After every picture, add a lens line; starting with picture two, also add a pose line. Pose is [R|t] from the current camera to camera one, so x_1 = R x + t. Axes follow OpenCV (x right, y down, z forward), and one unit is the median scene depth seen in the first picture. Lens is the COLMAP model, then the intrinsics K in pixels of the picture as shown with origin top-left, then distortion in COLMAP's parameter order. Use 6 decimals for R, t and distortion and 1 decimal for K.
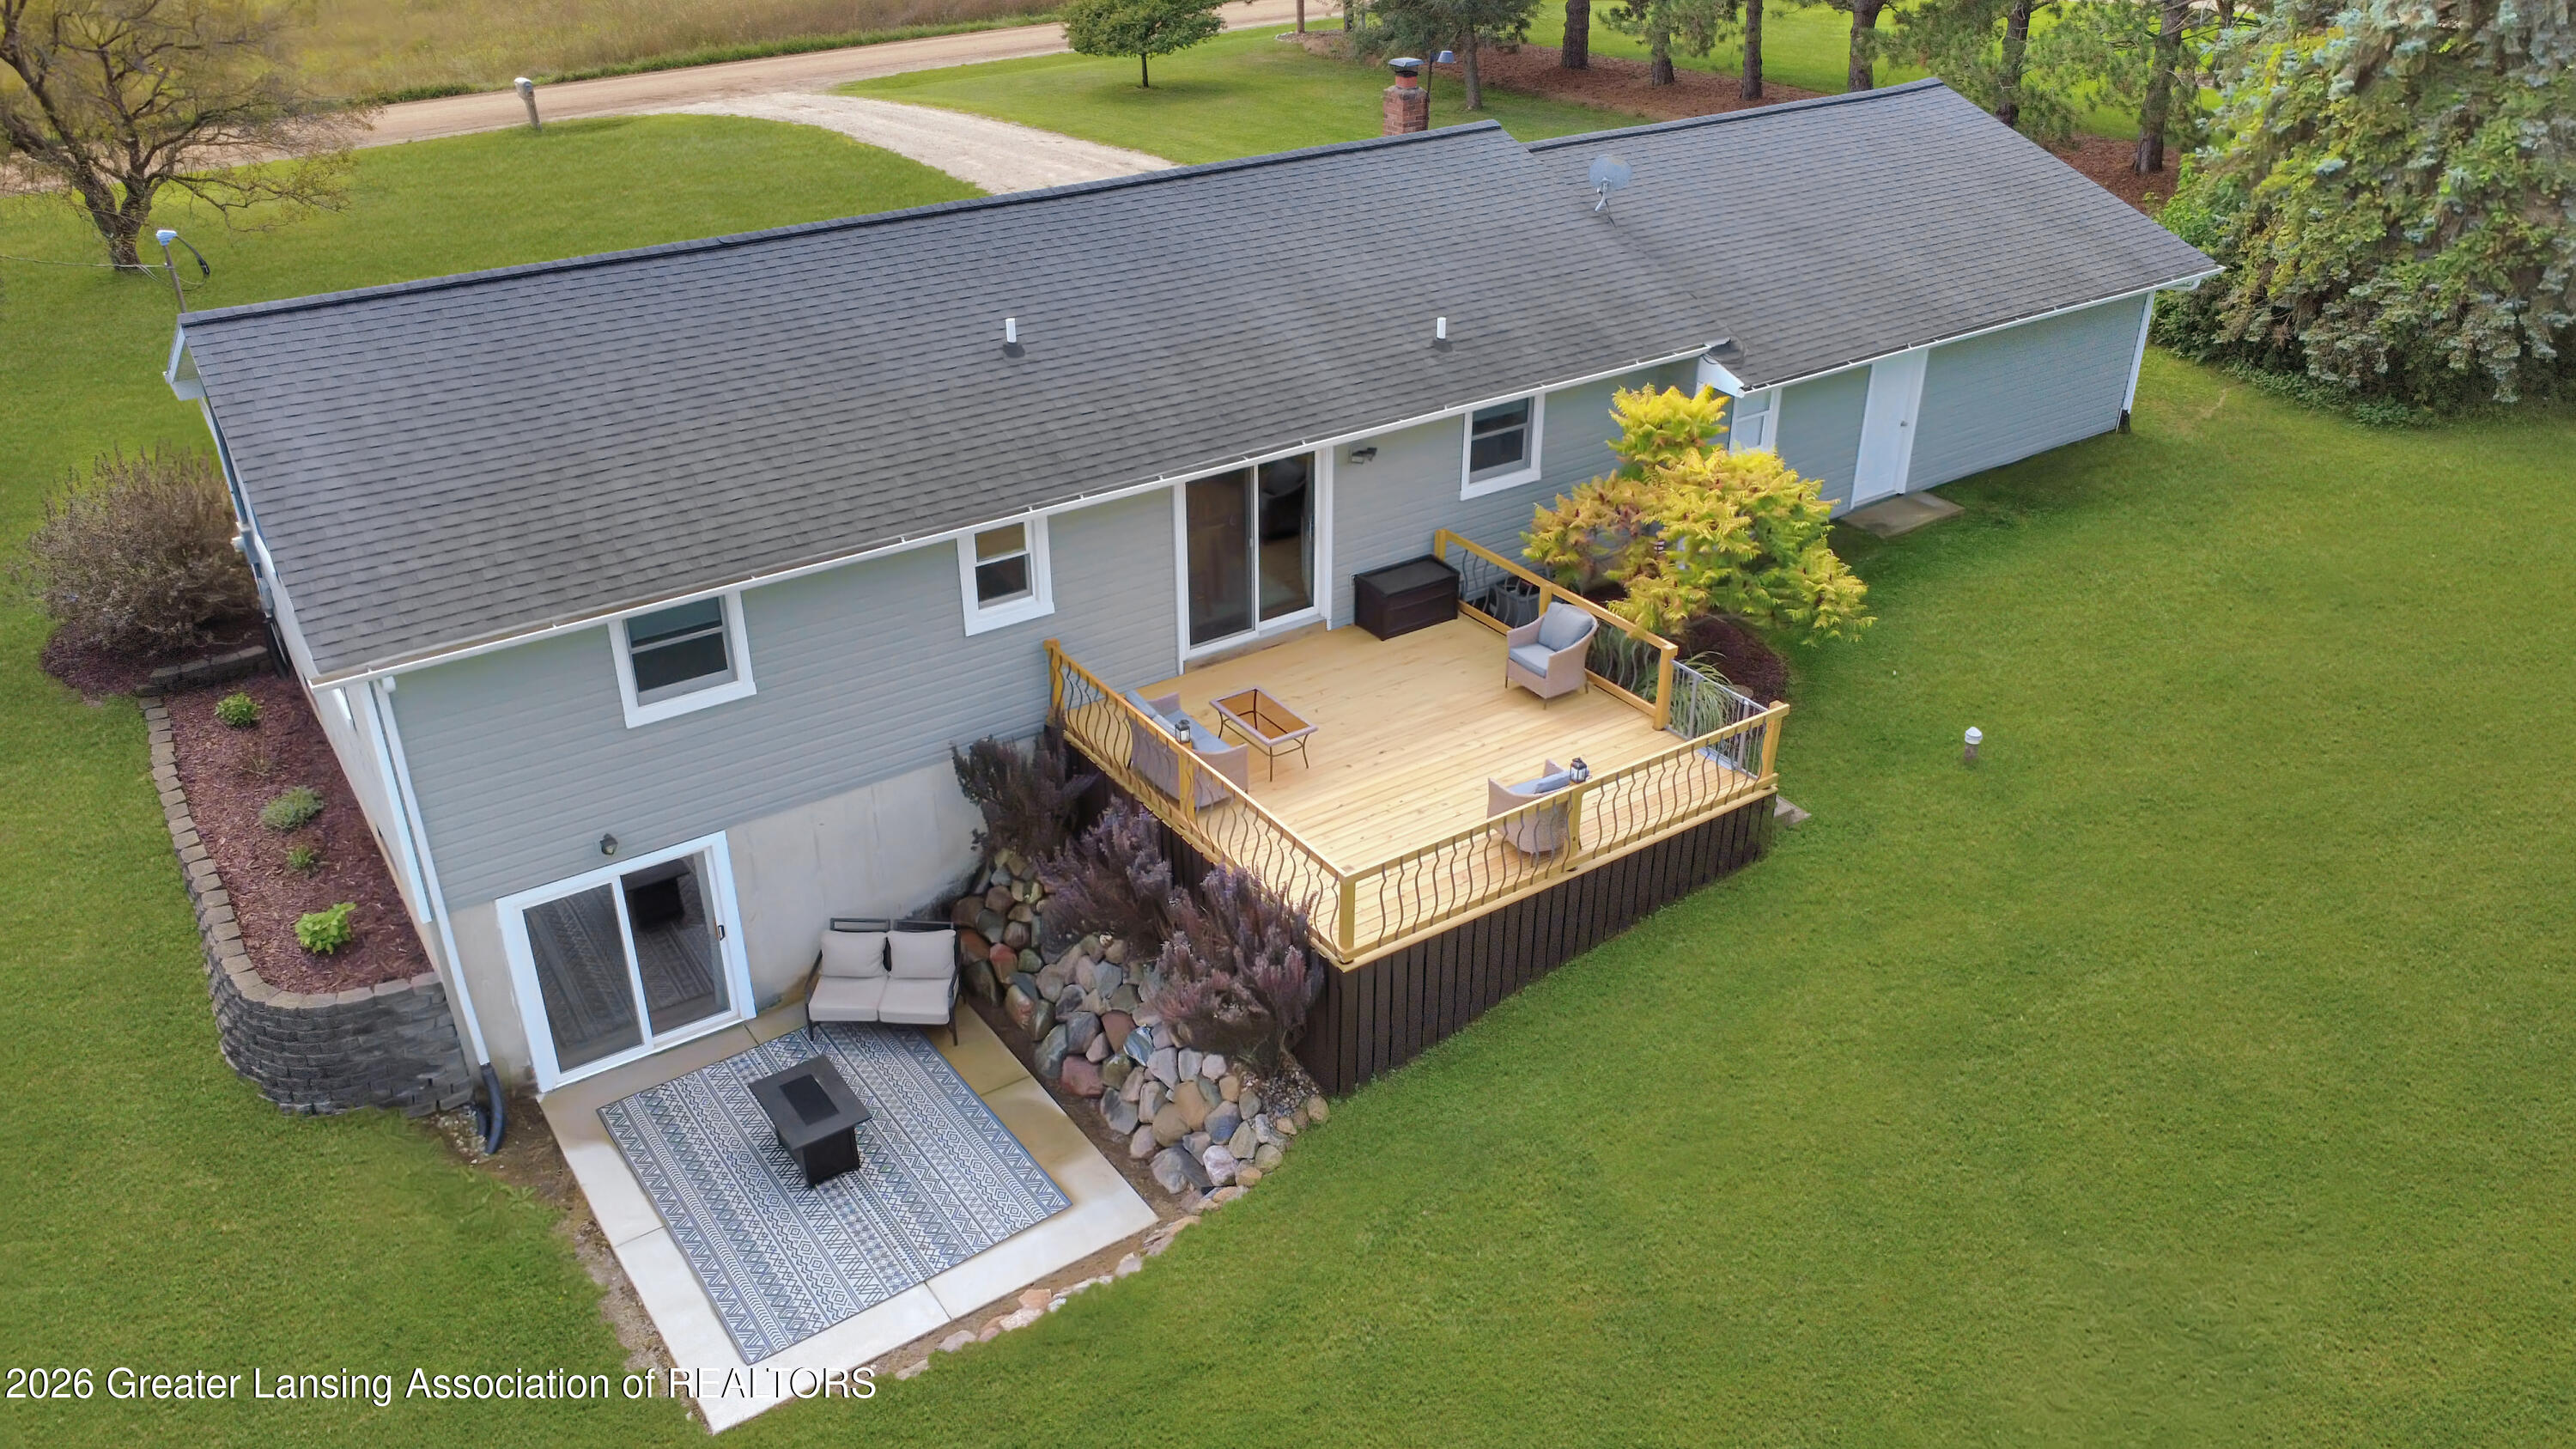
lens RADIAL K [[1921.7, 0, 1288.0], [0, 1921.7, 724.5], [0, 0, 1]] dist [0.010638, 0.006051]
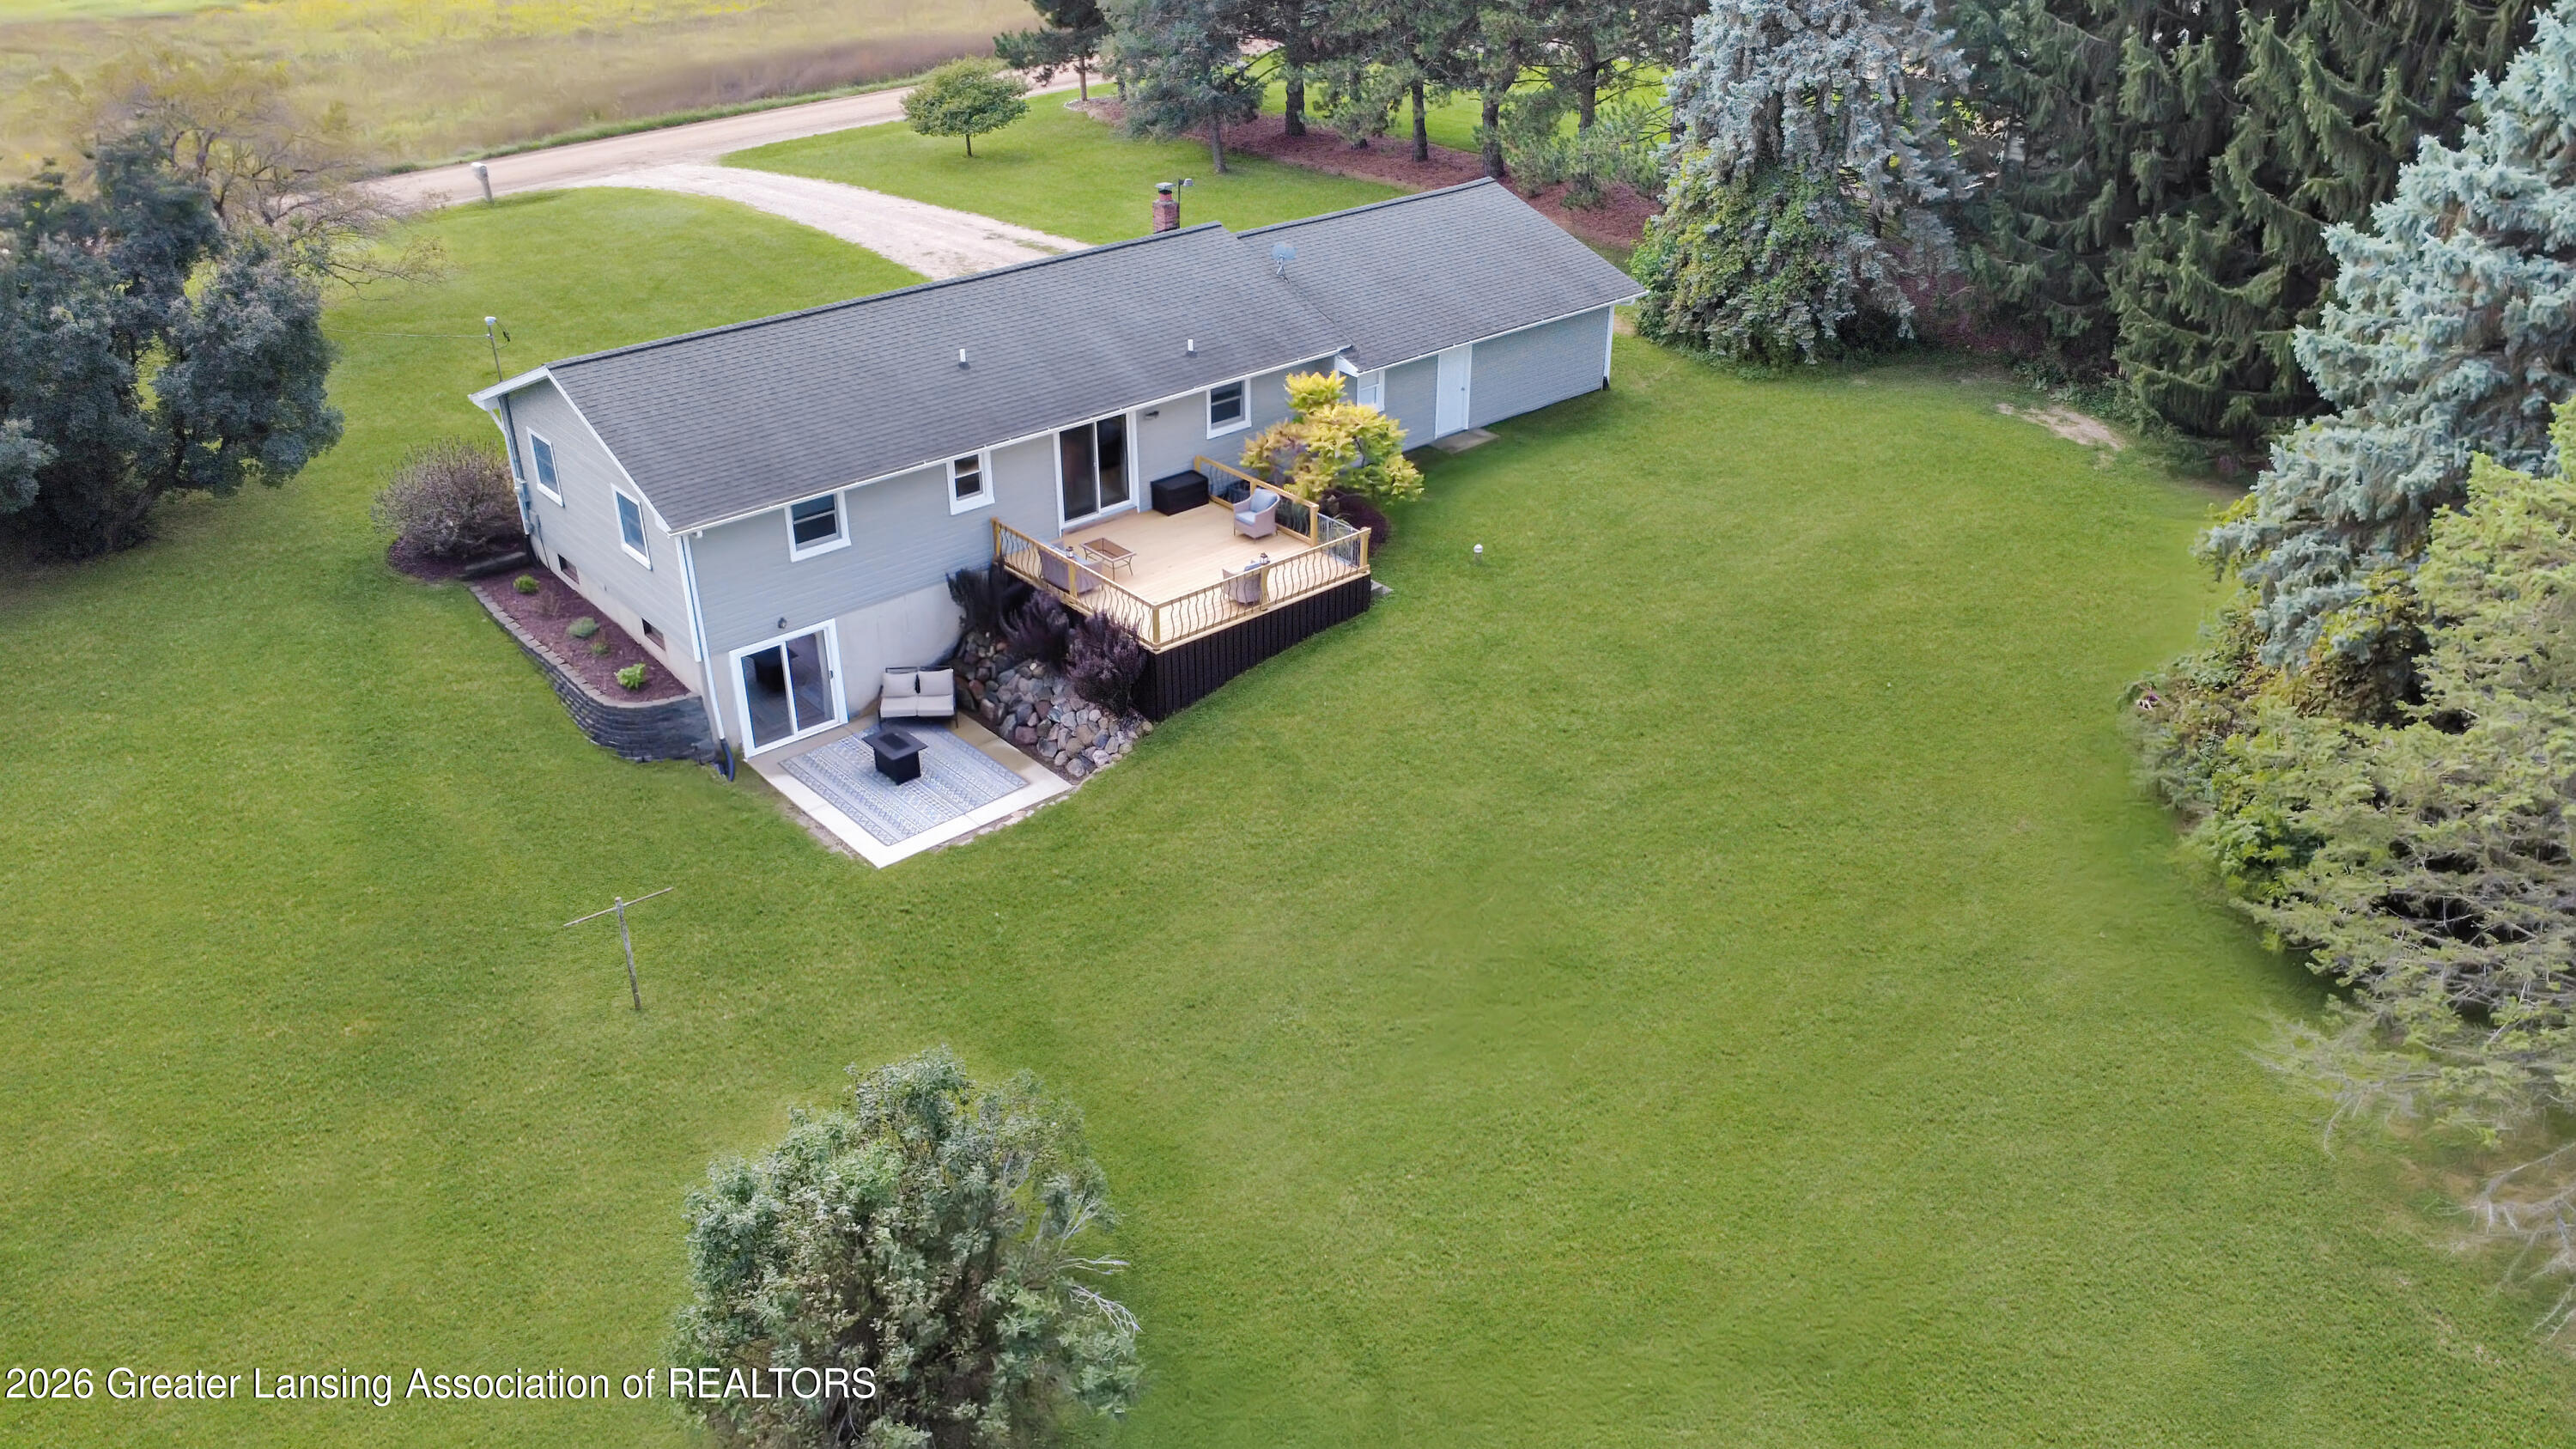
lens RADIAL K [[1921.7, 0, 1288.0], [0, 1921.7, 724.5], [0, 0, 1]] dist [0.010638, 0.006051]
pose [[0.993343, -0.055128, 0.101145, -0.036299], [0.054829, 0.998479, 0.005739, 0.162011], [-0.101307, -0.000156, 0.994855, -0.901175]]
